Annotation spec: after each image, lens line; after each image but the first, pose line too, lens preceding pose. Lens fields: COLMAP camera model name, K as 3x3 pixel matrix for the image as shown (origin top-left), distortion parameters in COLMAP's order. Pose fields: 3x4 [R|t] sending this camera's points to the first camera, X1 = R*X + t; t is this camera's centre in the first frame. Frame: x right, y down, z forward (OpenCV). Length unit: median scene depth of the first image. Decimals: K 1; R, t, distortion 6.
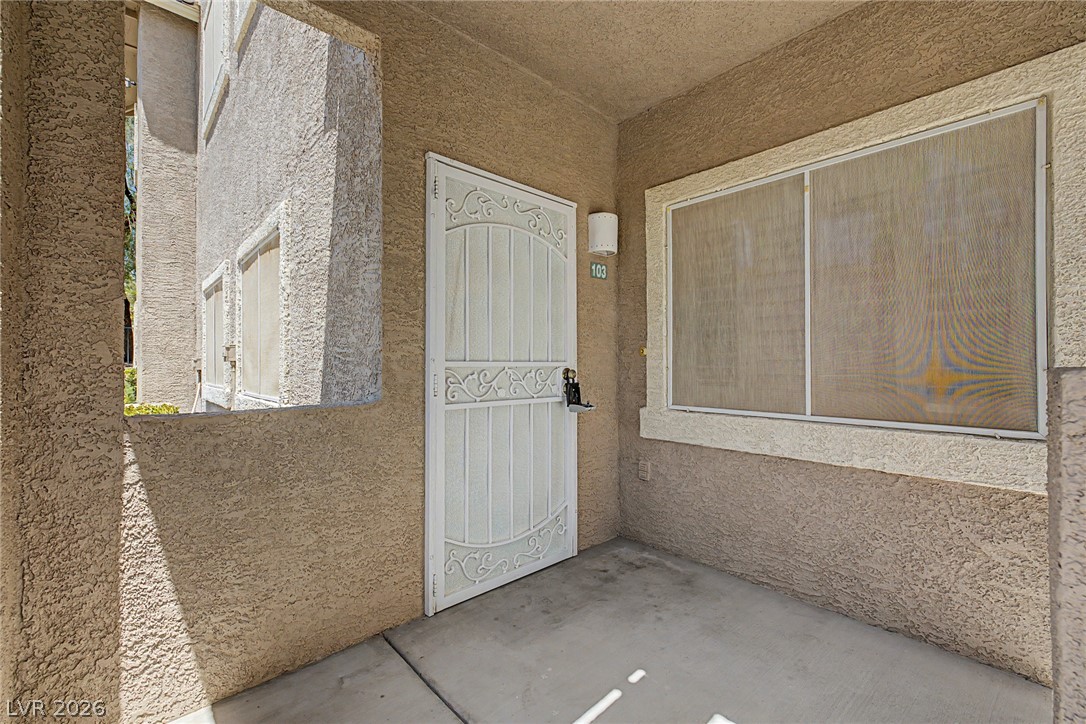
lens RADIAL K [[458.1, 0, 541.3], [0, 458.1, 357.6], [0, 0, 1]] dist [0.003111, 0.000023]
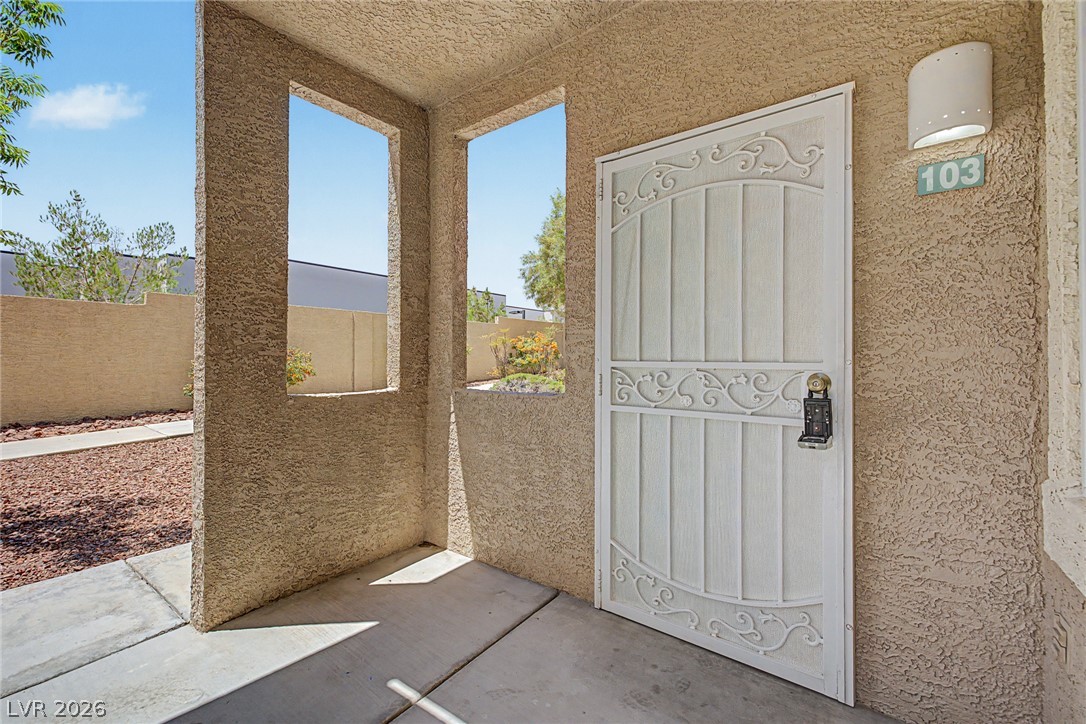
lens RADIAL K [[458.1, 0, 541.3], [0, 458.1, 357.6], [0, 0, 1]] dist [0.003111, 0.000023]
pose [[0.175721, -0.004479, -0.984430, 0.815328], [0.005783, 0.999977, -0.003518, 0.004030], [0.984423, -0.005075, 0.175743, 0.755581]]
